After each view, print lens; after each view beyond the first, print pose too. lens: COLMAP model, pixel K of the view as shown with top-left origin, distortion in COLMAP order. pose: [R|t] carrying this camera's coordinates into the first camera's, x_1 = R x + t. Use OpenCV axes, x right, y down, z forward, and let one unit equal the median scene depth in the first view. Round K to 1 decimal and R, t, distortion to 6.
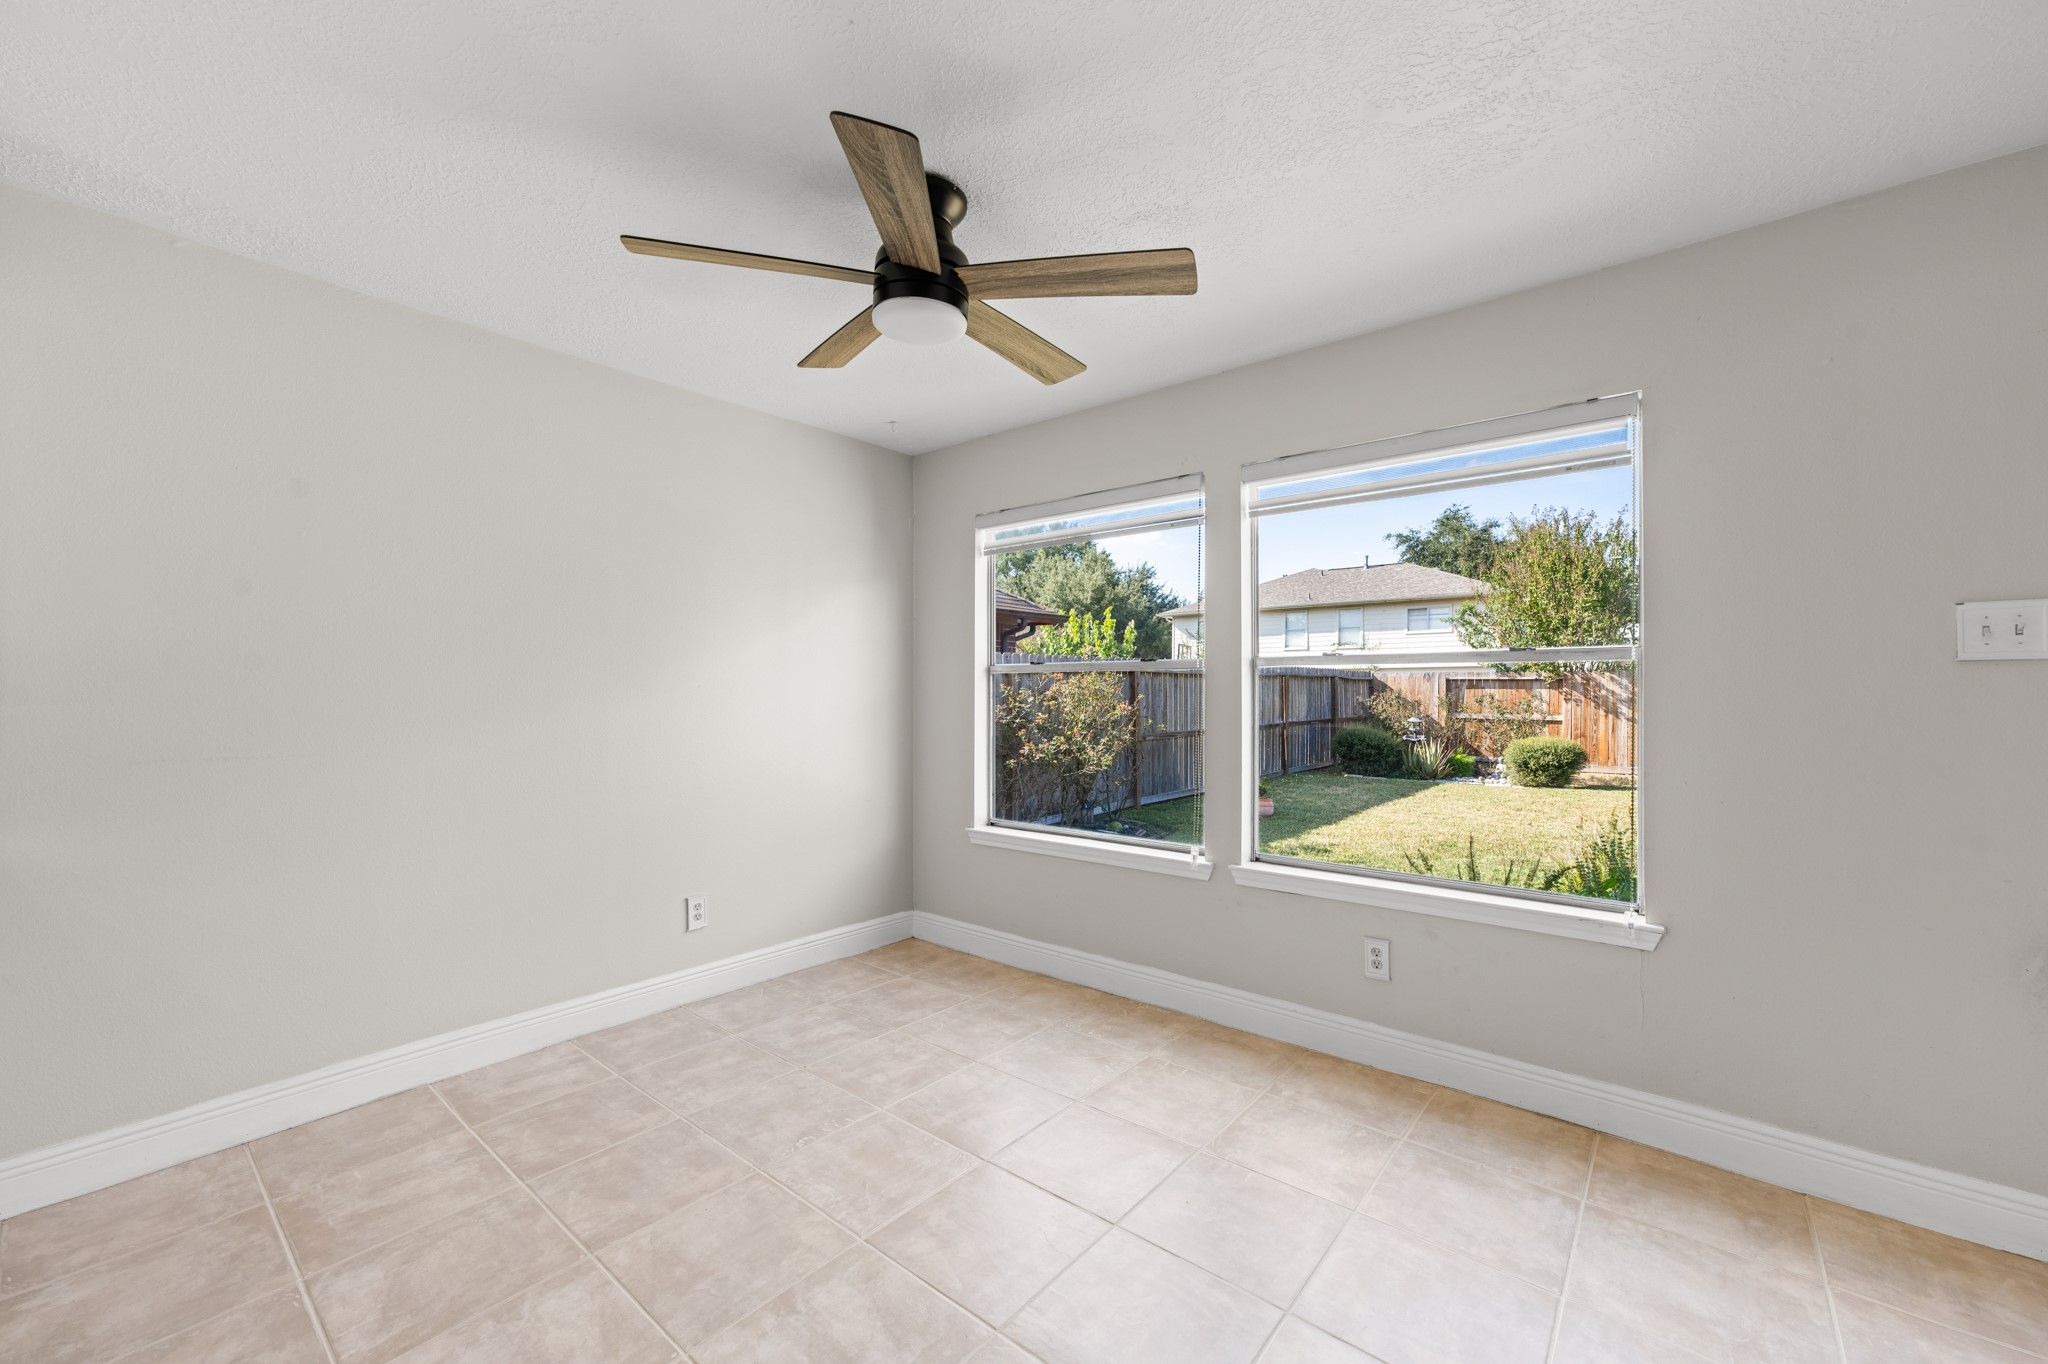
lens RADIAL K [[810.4, 0, 1024.0], [0, 810.4, 682.0], [0, 0, 1]] dist [-0.033753, 0.023047]
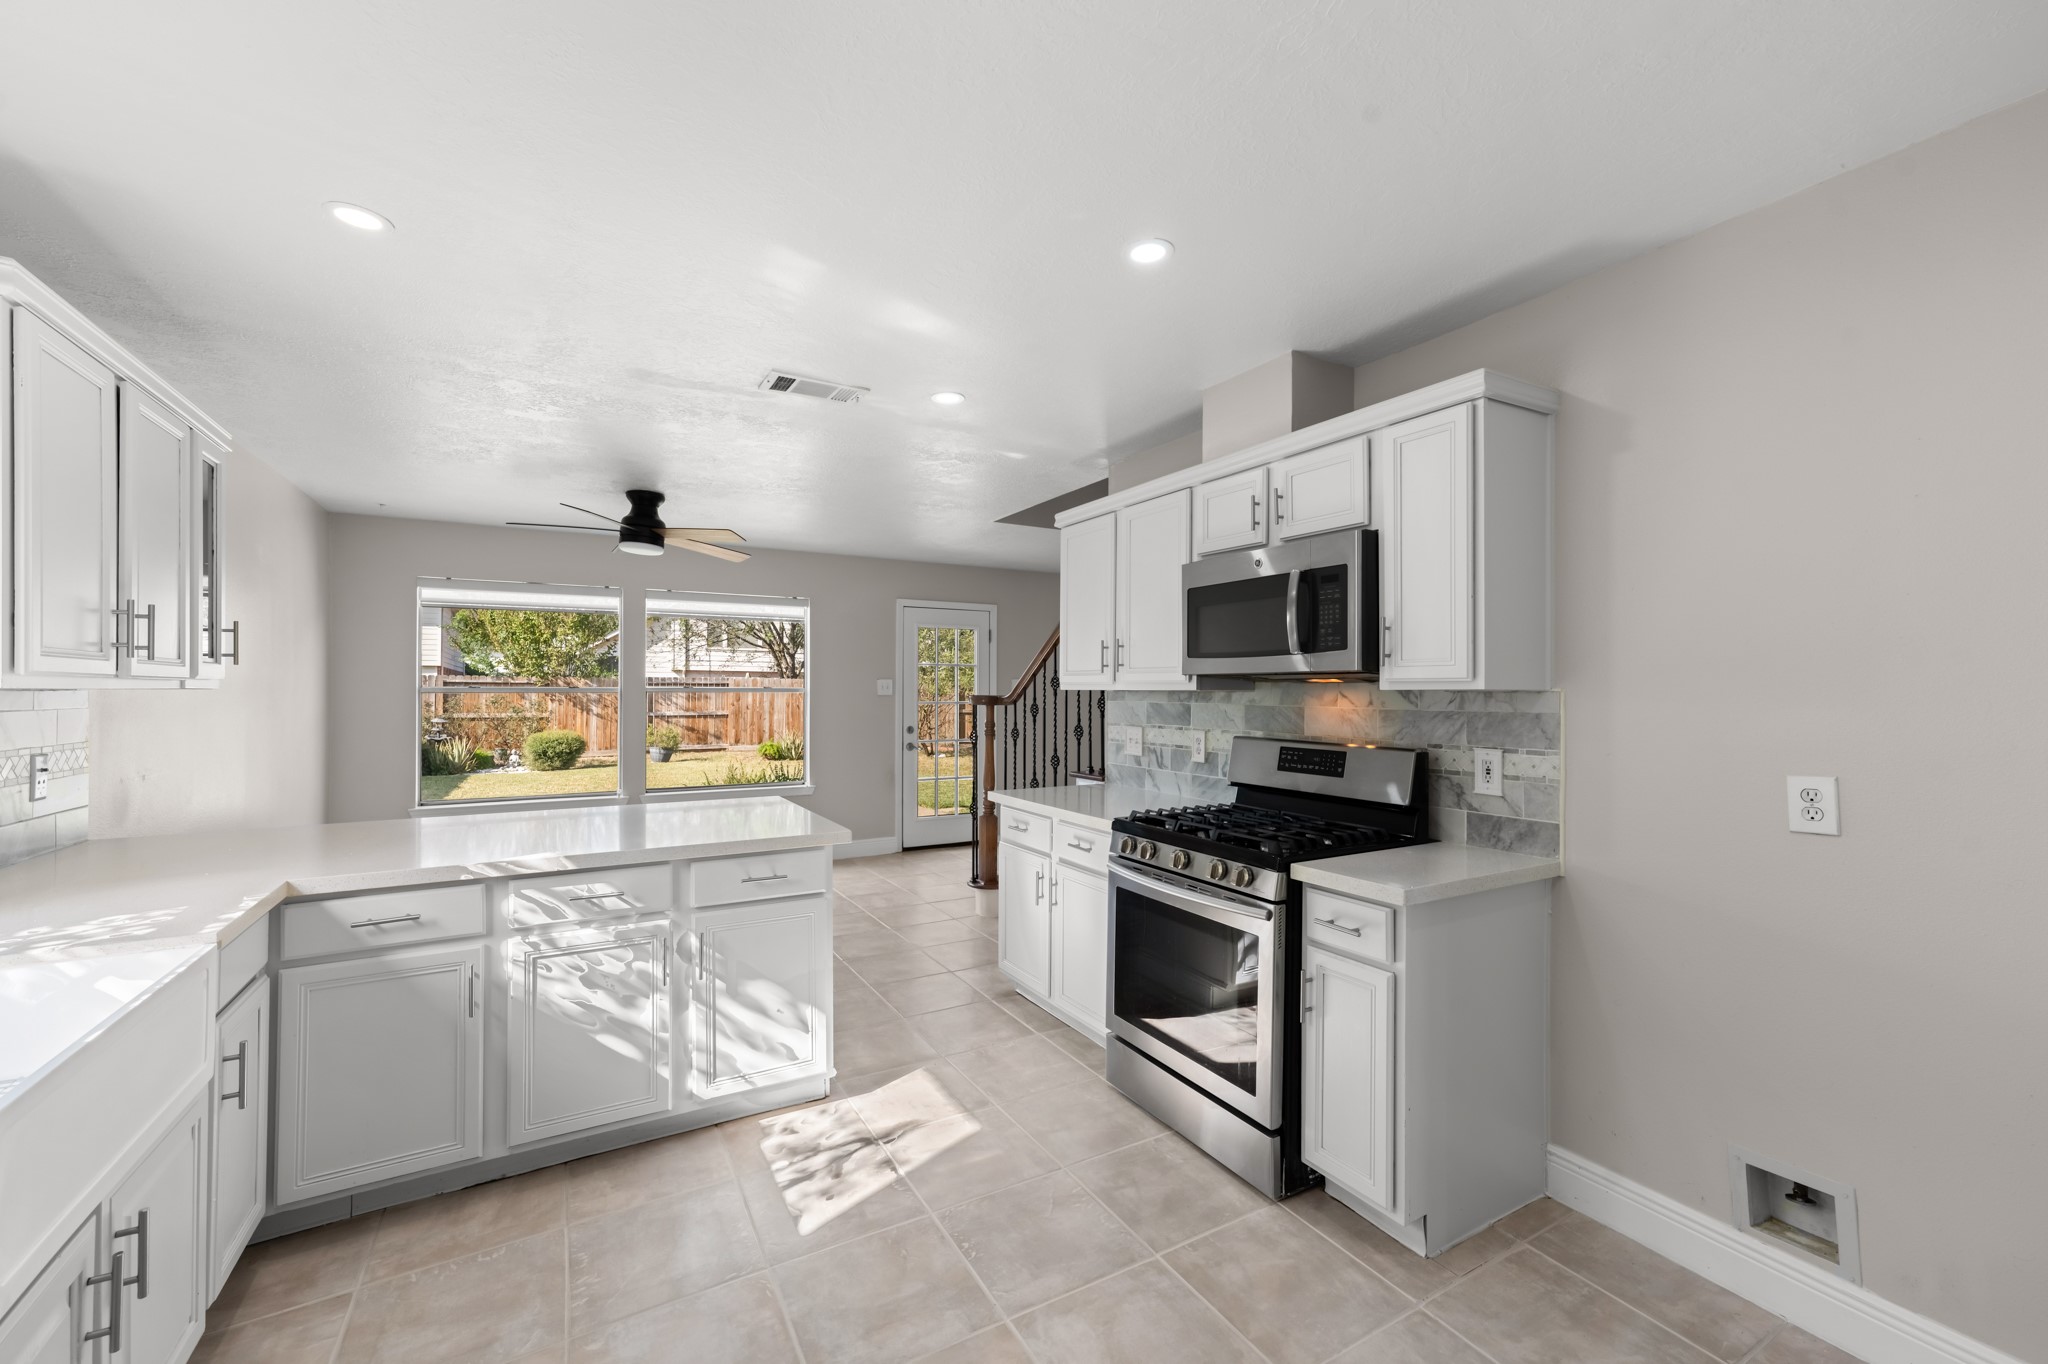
lens RADIAL K [[823.3, 0, 1023.7], [0, 823.3, 685.0], [0, 0, 1]] dist [-0.024676, 0.019581]
pose [[0.337694, 0.008364, 0.941219, -1.425440], [-0.015891, 0.999869, -0.003183, -0.050998], [-0.941122, -0.013882, 0.337783, -0.581054]]
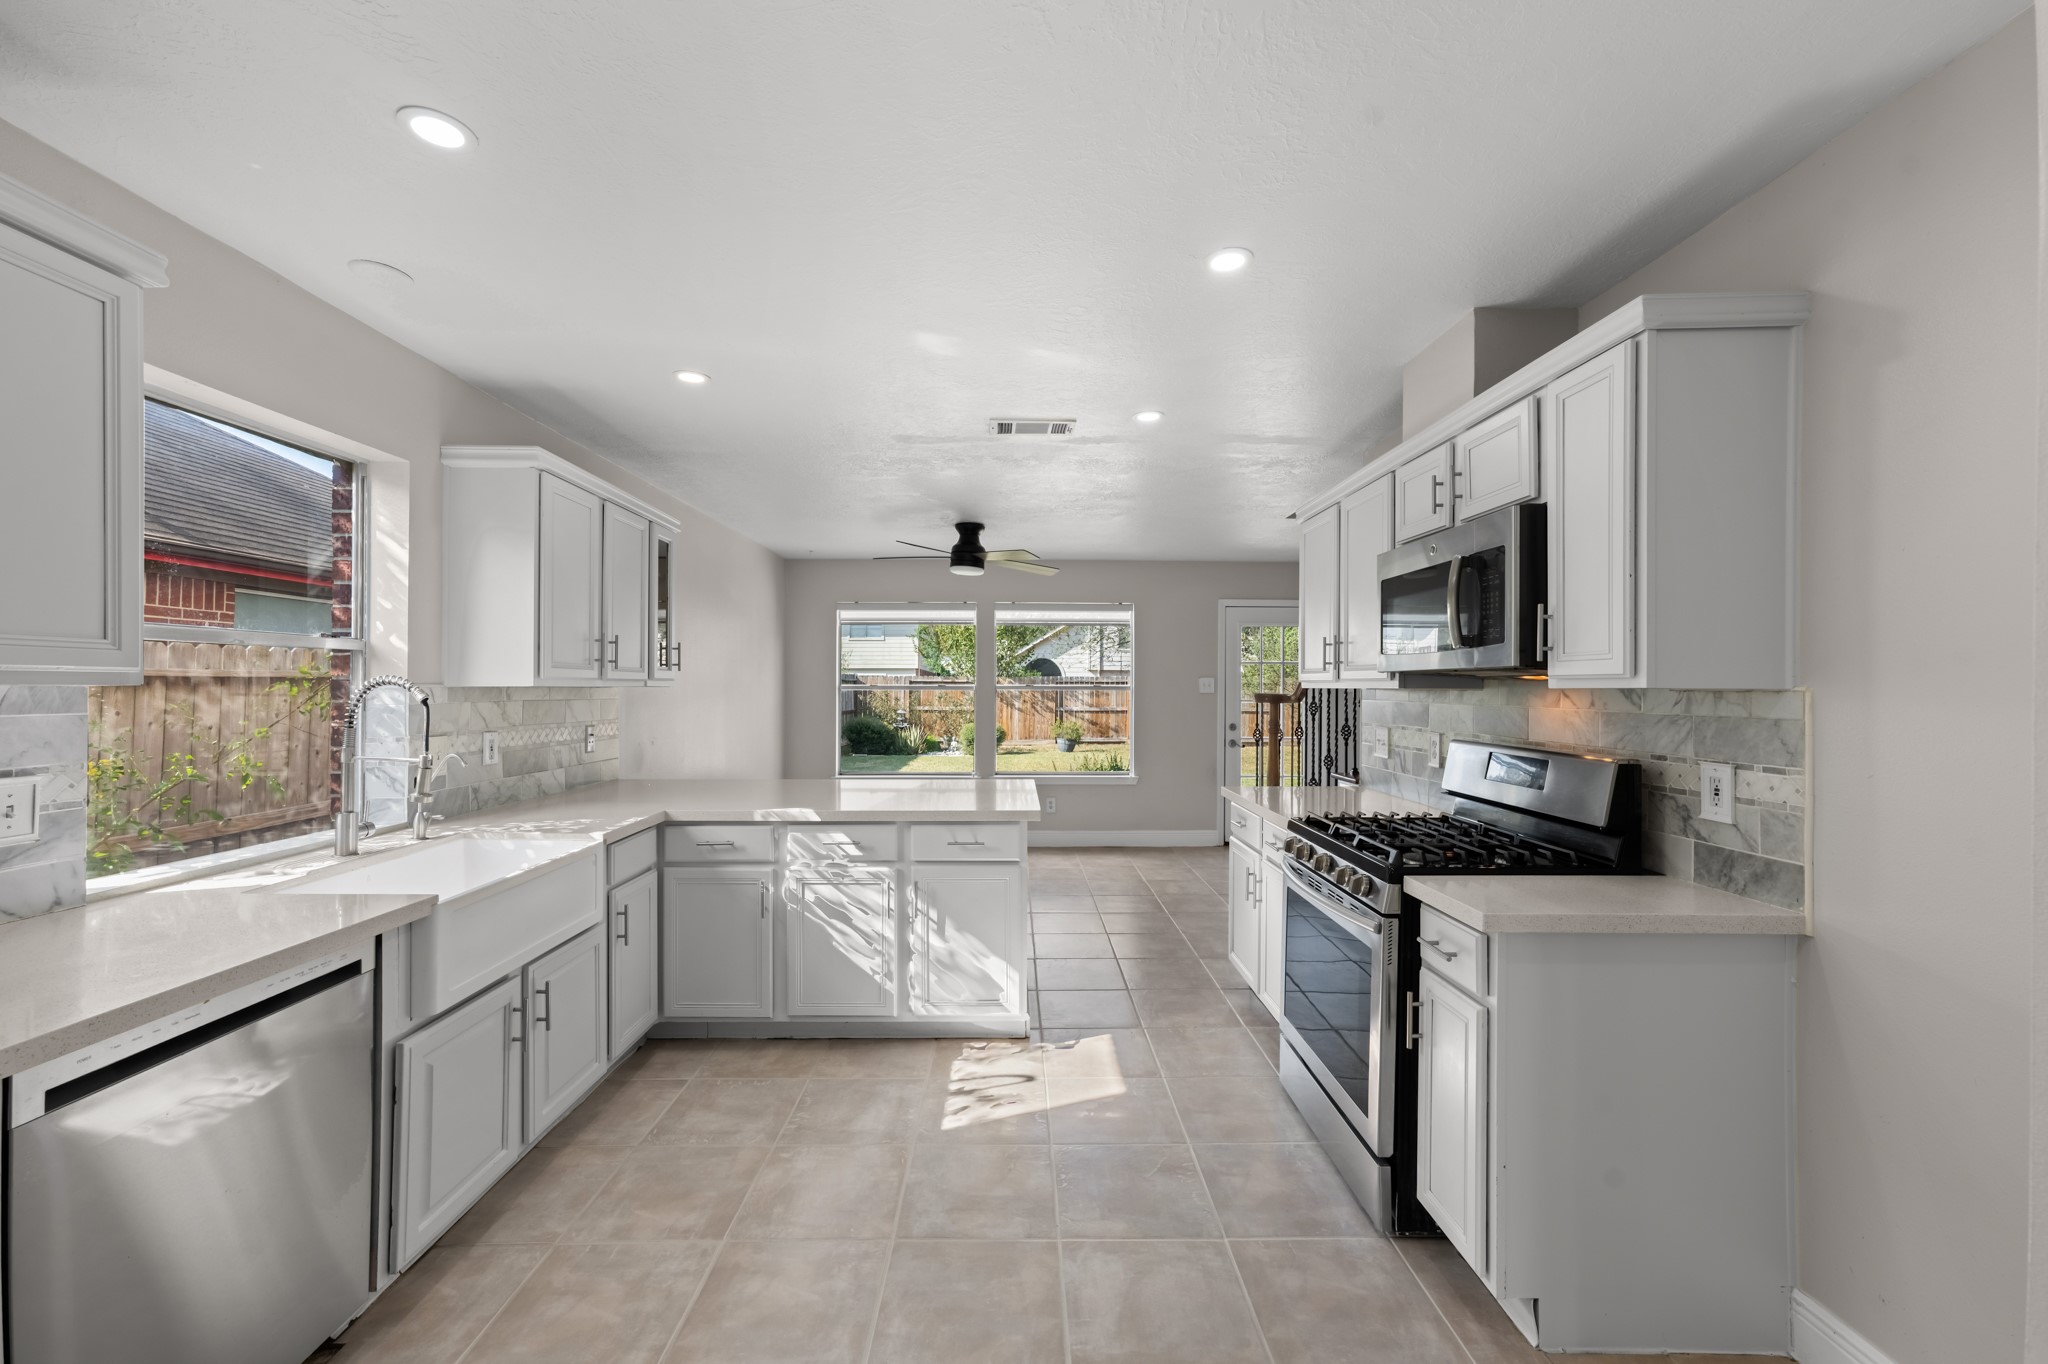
lens RADIAL K [[810.4, 0, 1024.0], [0, 810.4, 682.0], [0, 0, 1]] dist [-0.033753, 0.023047]
pose [[0.753955, 0.008314, 0.656873, -1.317102], [-0.013770, 0.999900, 0.003150, -0.056224], [-0.656781, -0.011420, 0.753995, -0.886559]]
